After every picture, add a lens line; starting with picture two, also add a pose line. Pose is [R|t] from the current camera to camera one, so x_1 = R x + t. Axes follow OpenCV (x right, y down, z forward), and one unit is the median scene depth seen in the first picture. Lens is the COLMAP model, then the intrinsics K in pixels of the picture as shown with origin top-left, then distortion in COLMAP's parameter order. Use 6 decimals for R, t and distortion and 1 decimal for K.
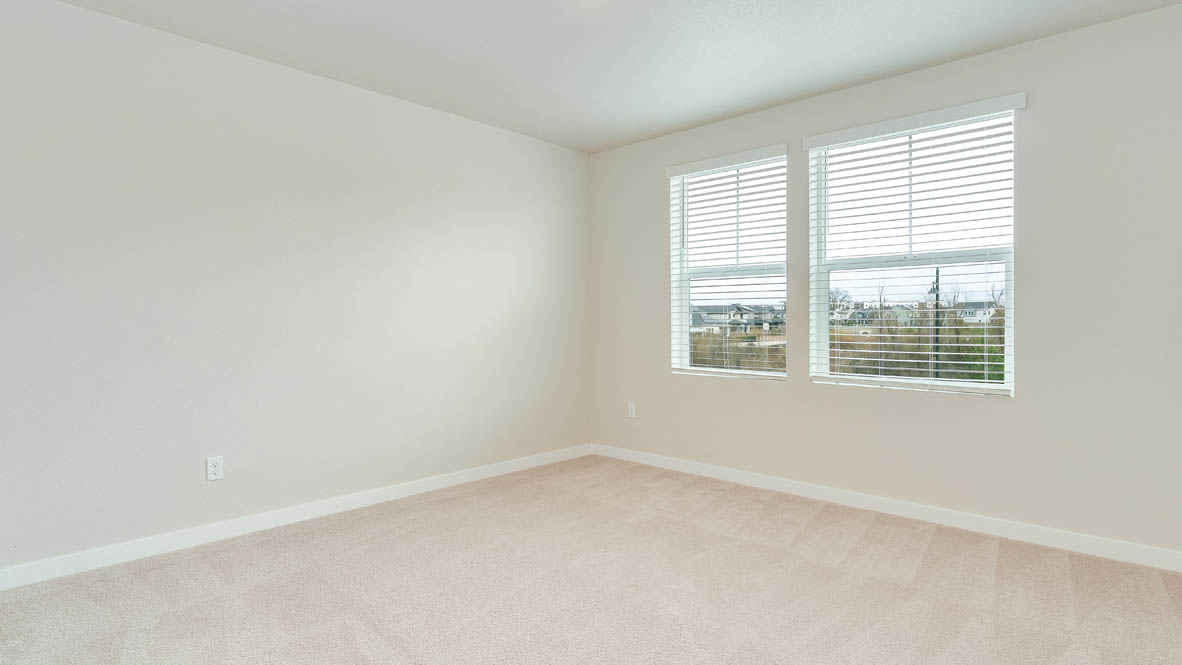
lens RADIAL K [[641.5, 0, 589.3], [0, 641.5, 312.5], [0, 0, 1]] dist [0.000515, -0.000151]
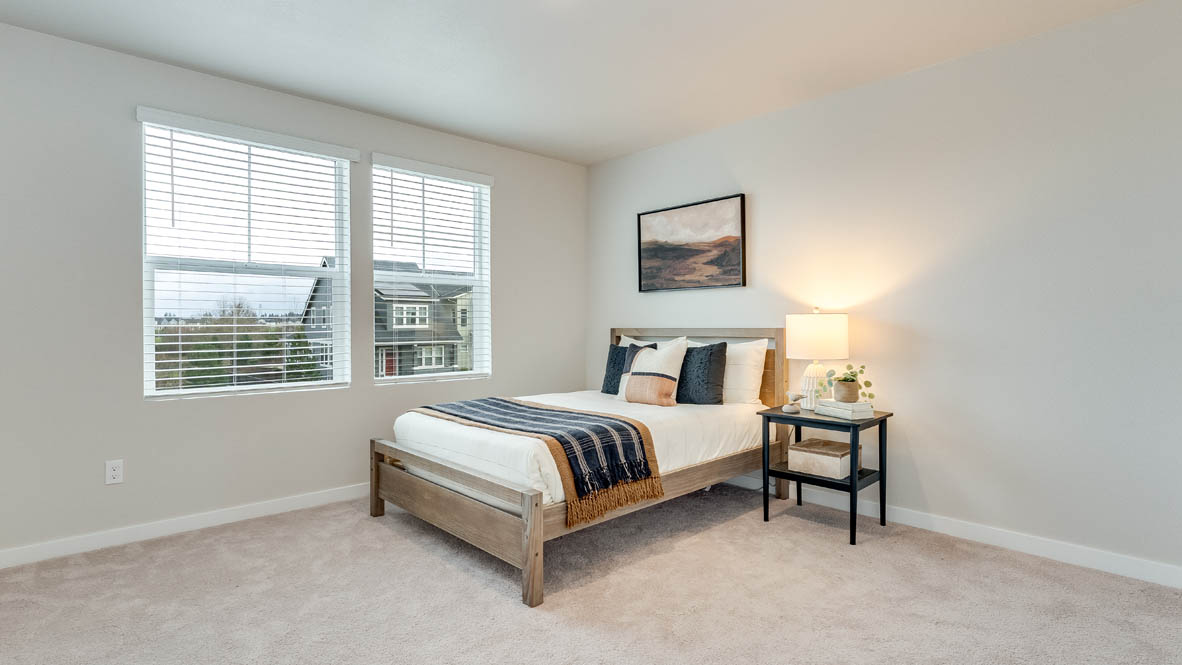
lens RADIAL K [[574.1, 0, 598.1], [0, 574.1, 327.6], [0, 0, 1]] dist [-0.002680, -0.000355]
pose [[0.039162, -0.003285, 0.999227, -0.463022], [-0.010873, 0.999934, 0.003713, 0.004116], [-0.999174, -0.011010, 0.039124, 0.476929]]
